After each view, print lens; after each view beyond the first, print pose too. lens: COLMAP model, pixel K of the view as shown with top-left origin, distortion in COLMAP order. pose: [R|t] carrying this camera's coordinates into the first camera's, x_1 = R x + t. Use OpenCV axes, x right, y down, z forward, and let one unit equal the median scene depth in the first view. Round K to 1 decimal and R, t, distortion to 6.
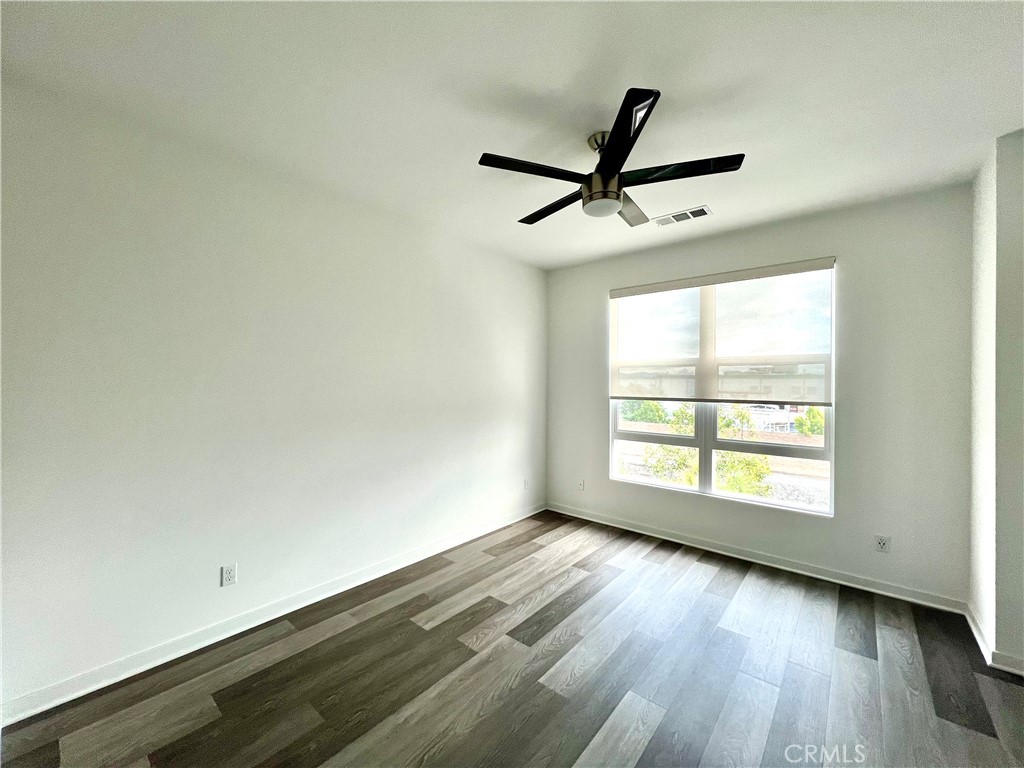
lens RADIAL K [[408.4, 0, 509.7], [0, 408.4, 380.4], [0, 0, 1]] dist [0.000267, -0.000072]
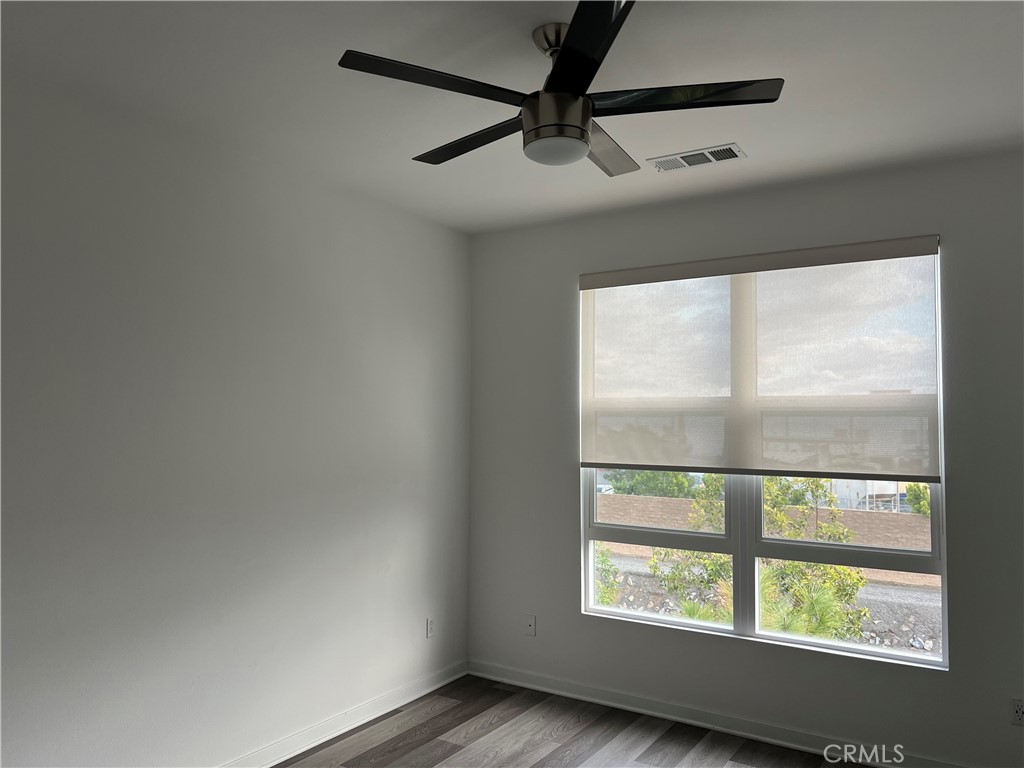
lens RADIAL K [[766.2, 0, 512.0], [0, 766.2, 384.0], [0, 0, 1]] dist [0.044797, -0.055116]
pose [[0.990564, 0.006129, 0.136915, 0.010122], [0.000121, 0.998960, -0.045595, -0.026259], [-0.137052, 0.045181, 0.989533, -0.036329]]
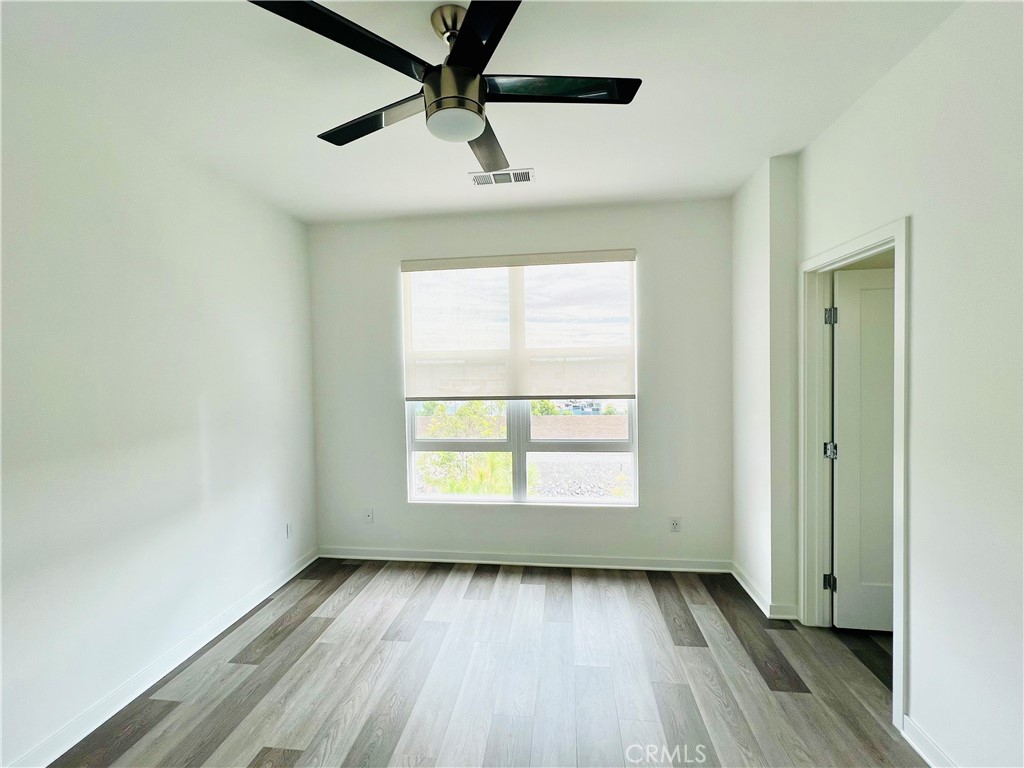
lens RADIAL K [[453.5, 0, 512.0], [0, 453.5, 384.0], [0, 0, 1]] dist [-0.001371, -0.000267]
pose [[0.836802, -0.039138, 0.546105, -0.070654], [0.022345, 0.999052, 0.037361, -0.019161], [-0.547050, -0.019061, 0.836883, 0.206098]]
